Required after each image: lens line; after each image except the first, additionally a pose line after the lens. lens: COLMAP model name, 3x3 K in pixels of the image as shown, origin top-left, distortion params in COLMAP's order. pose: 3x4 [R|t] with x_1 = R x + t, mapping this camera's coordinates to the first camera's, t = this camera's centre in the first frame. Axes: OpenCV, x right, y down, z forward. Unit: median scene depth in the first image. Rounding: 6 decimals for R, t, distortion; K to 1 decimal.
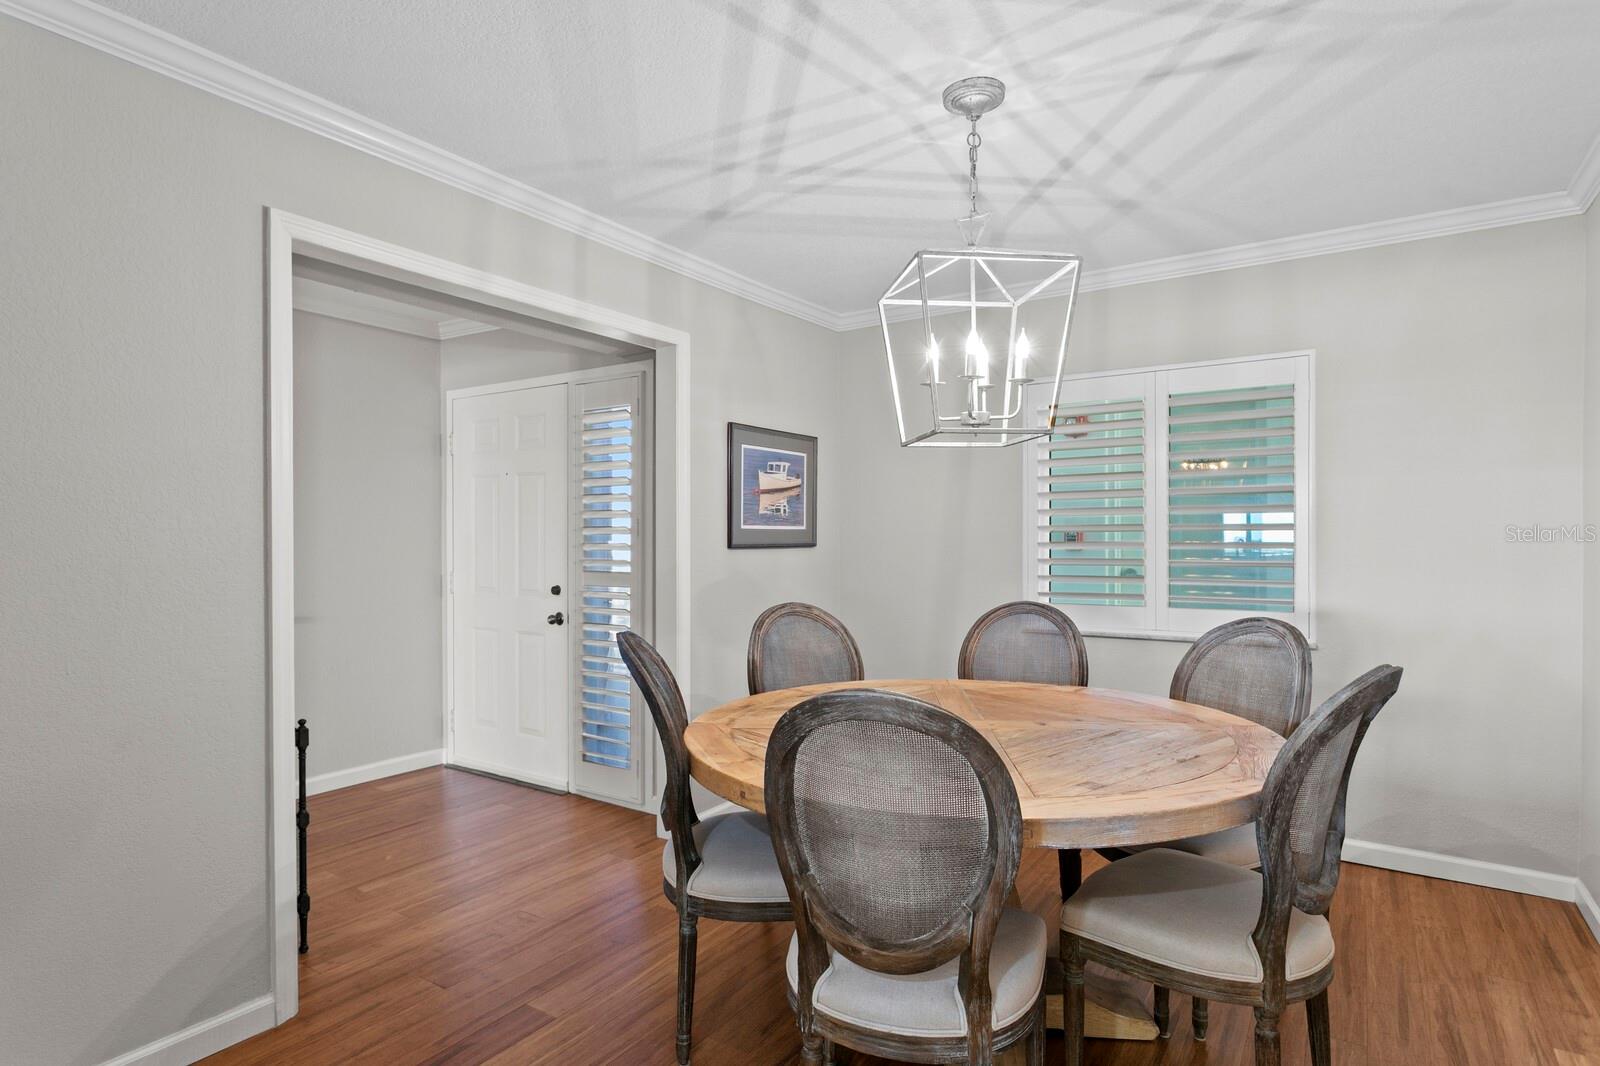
lens RADIAL K [[854.1, 0, 810.6], [0, 854.1, 530.5], [0, 0, 1]] dist [0.001955, -0.000050]
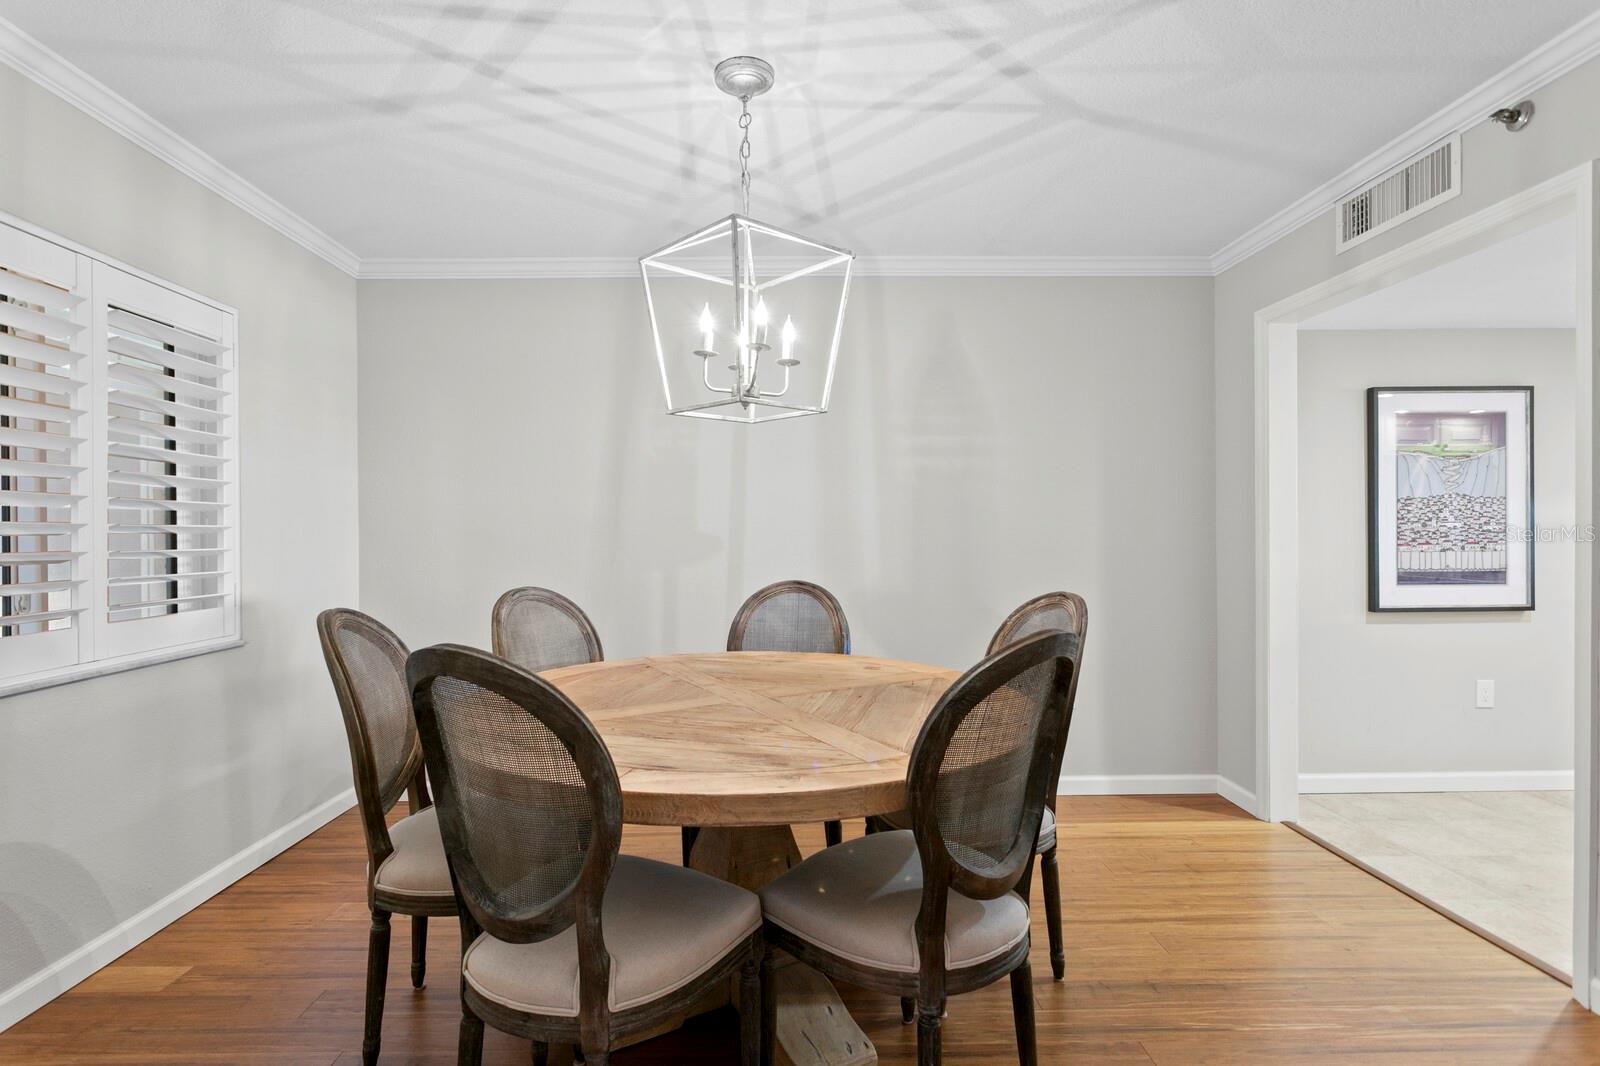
lens RADIAL K [[795.7, 0, 781.7], [0, 795.7, 525.0], [0, 0, 1]] dist [-0.011710, 0.006098]
pose [[-0.551739, 0.010903, 0.833945, -0.541062], [-0.002483, 0.999889, -0.014715, 0.026864], [-0.834013, -0.010189, -0.551651, 1.321633]]
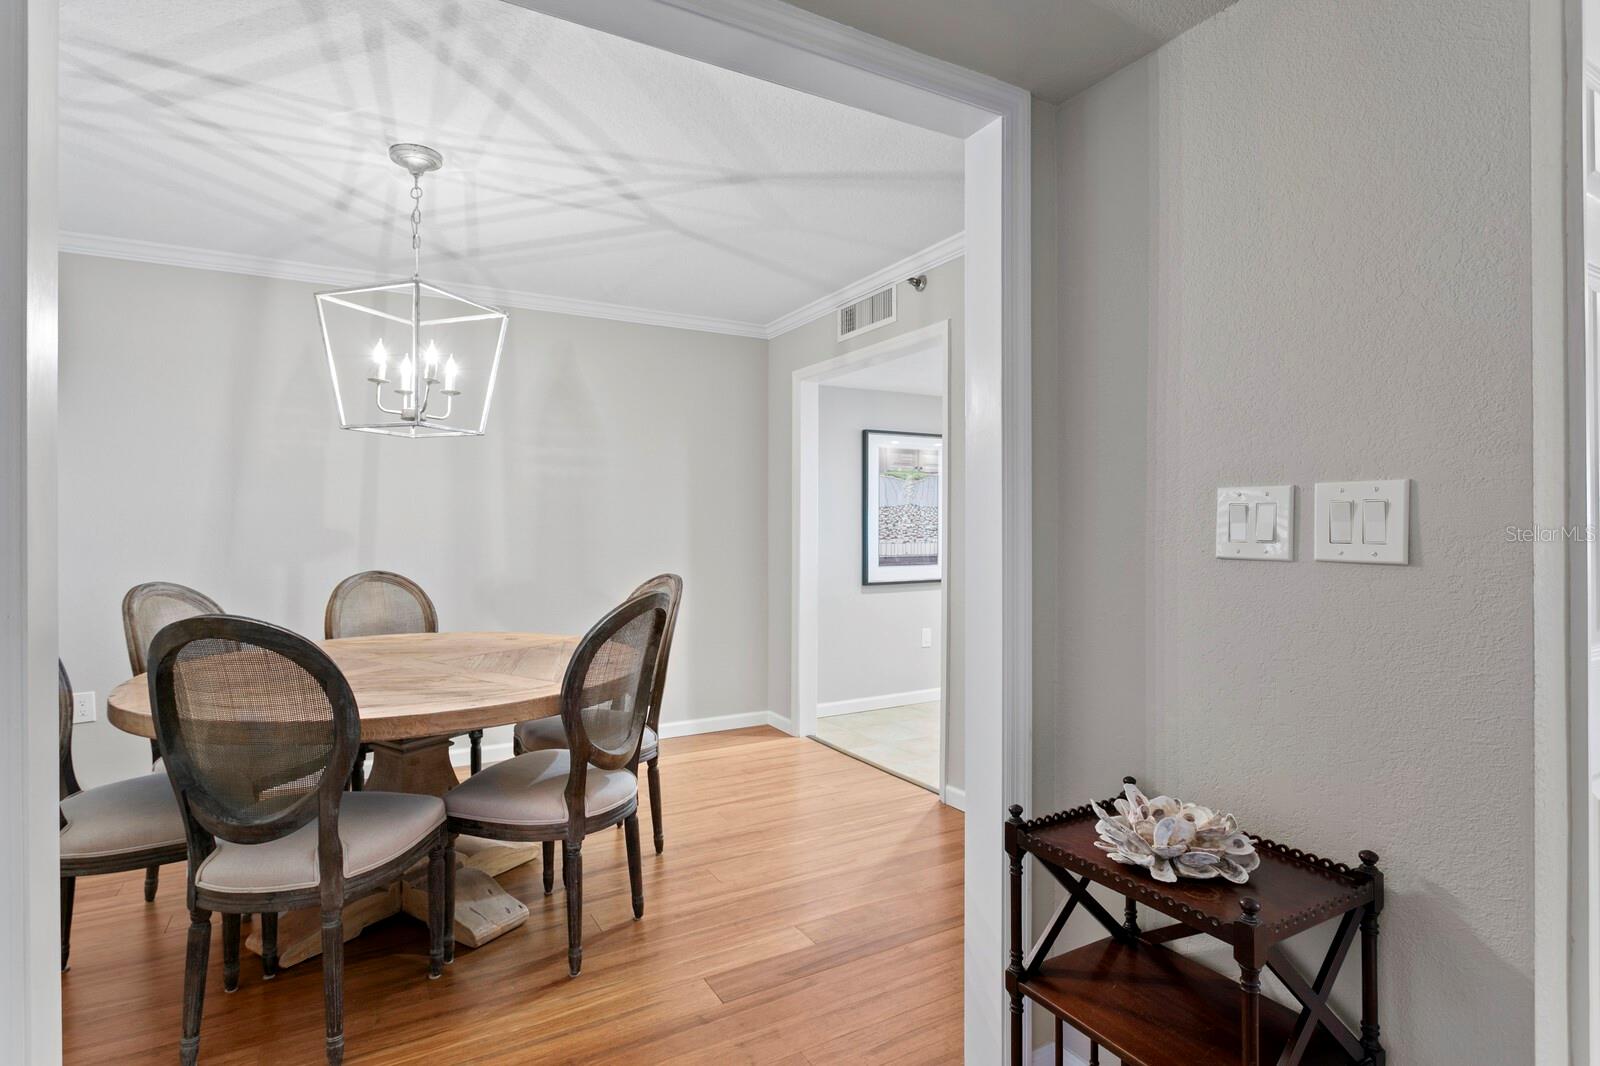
lens RADIAL K [[795.7, 0, 780.2], [0, 795.7, 520.7], [0, 0, 1]] dist [-0.011710, 0.006098]
pose [[-0.880960, 0.005610, 0.473158, -0.723711], [-0.002883, 0.999848, -0.017222, 0.028140], [-0.473183, -0.016535, -0.880809, 1.569927]]
